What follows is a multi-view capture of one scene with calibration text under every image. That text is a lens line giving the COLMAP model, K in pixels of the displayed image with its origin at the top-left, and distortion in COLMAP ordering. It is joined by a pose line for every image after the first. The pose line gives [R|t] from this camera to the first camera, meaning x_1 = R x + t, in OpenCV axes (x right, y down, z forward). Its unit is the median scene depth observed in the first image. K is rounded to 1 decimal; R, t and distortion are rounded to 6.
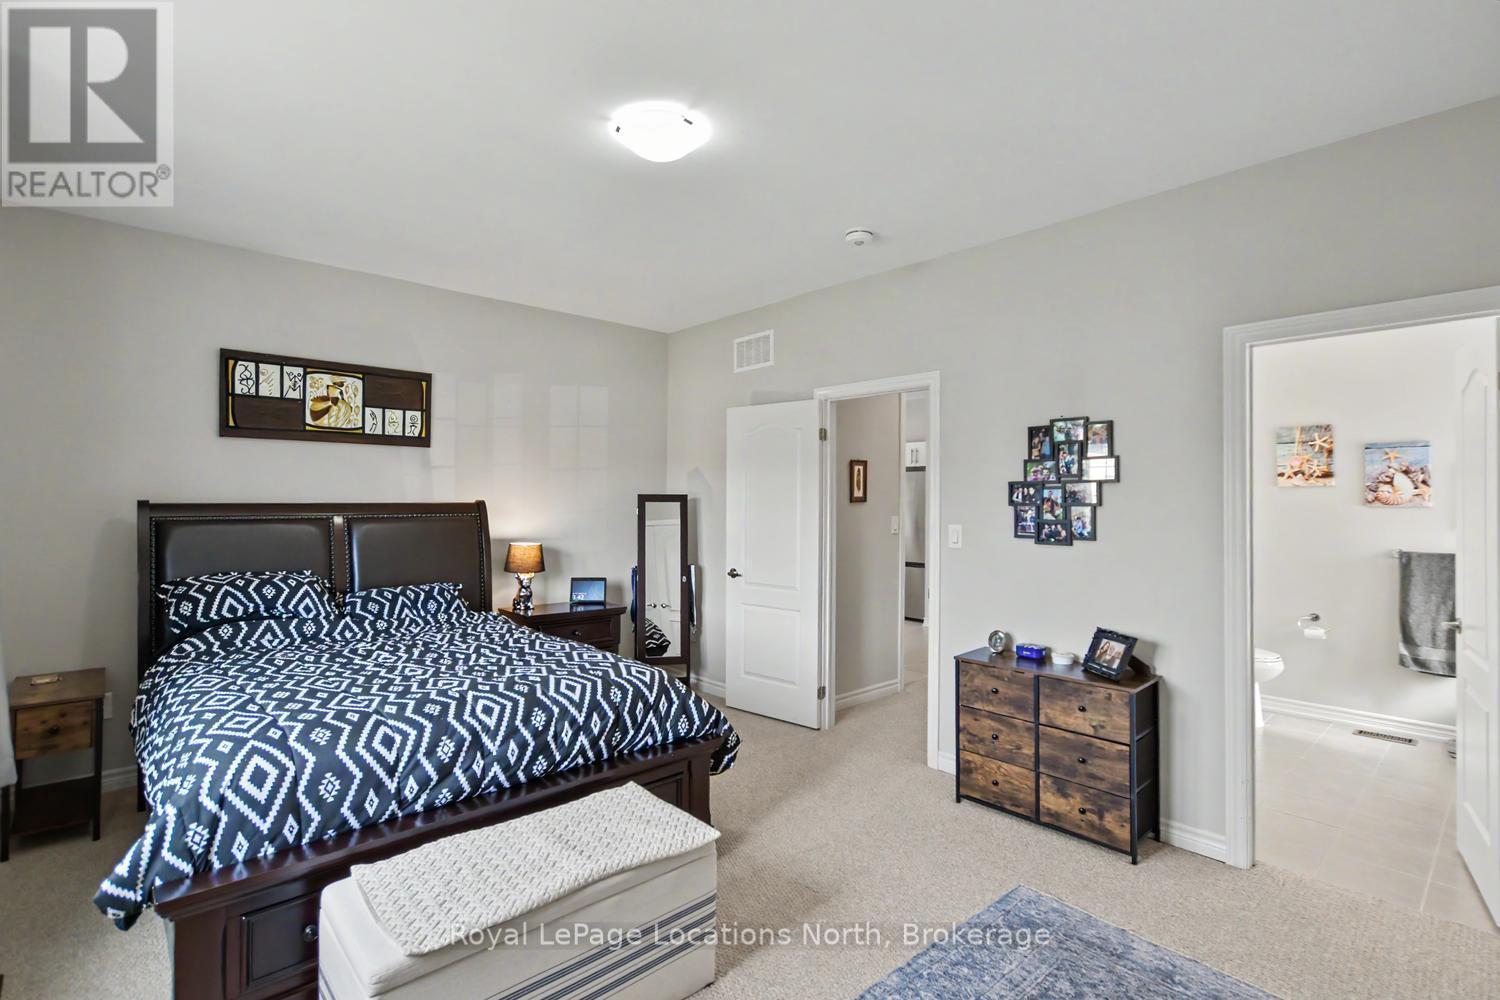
lens RADIAL K [[703.7, 0, 762.2], [0, 703.7, 493.2], [0, 0, 1]] dist [-0.000867, -0.000311]
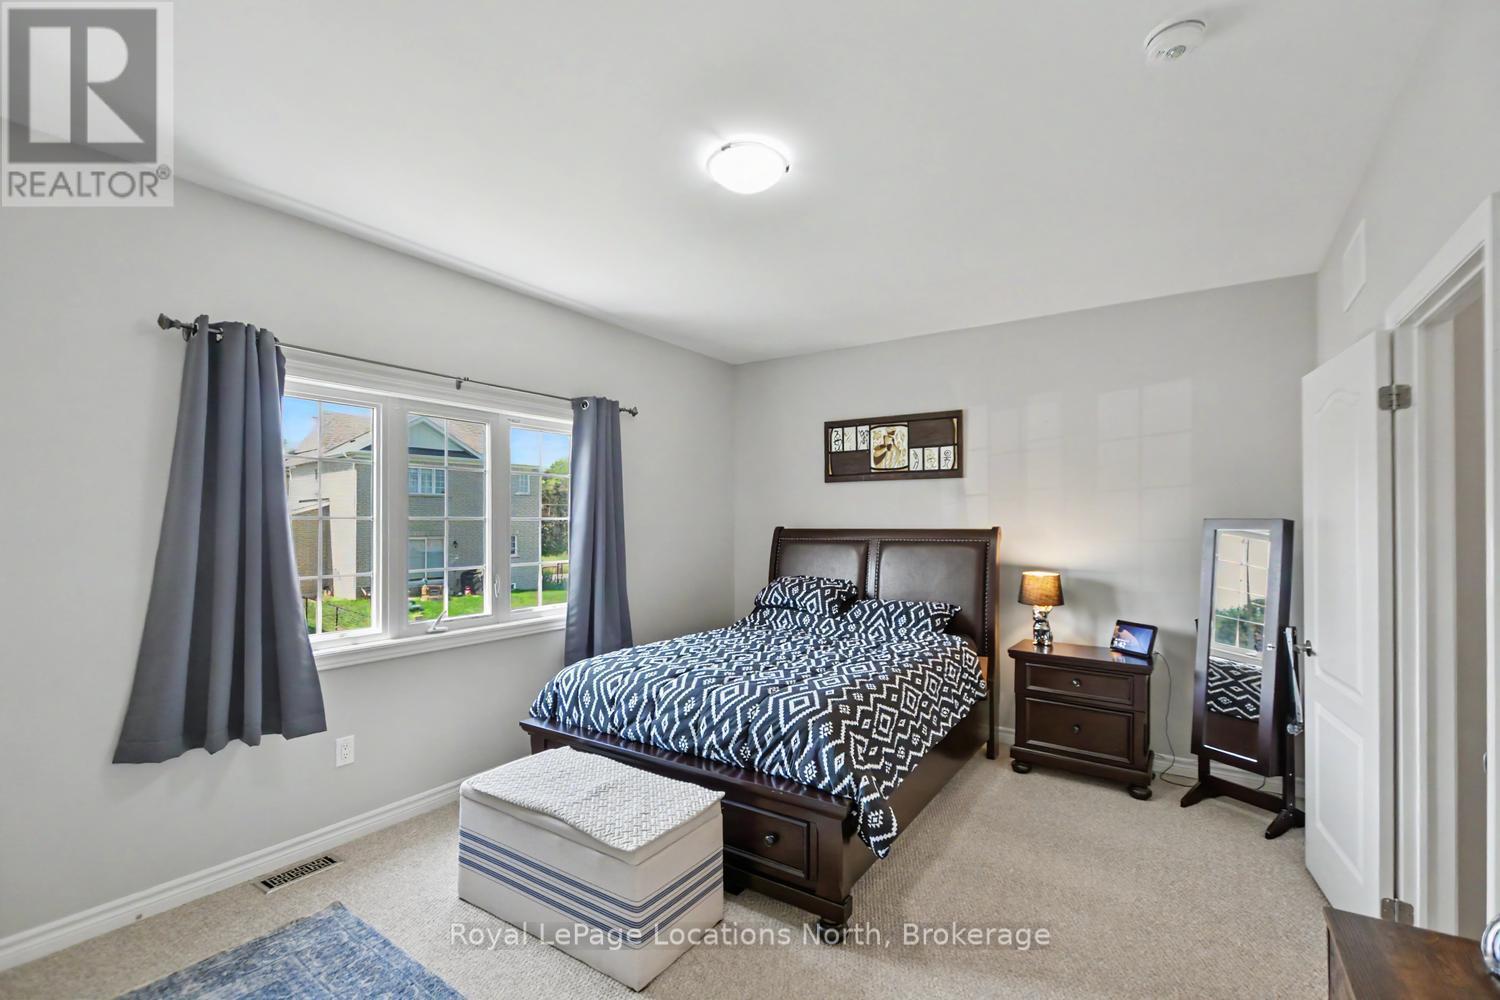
lens RADIAL K [[655.3, 0, 741.0], [0, 655.3, 515.1], [0, 0, 1]] dist [0.007159, -0.001703]
pose [[0.230880, -0.013979, -0.972882, 0.503852], [0.009078, 0.999884, -0.012212, 0.001972], [0.972940, -0.006012, 0.230981, 0.507680]]
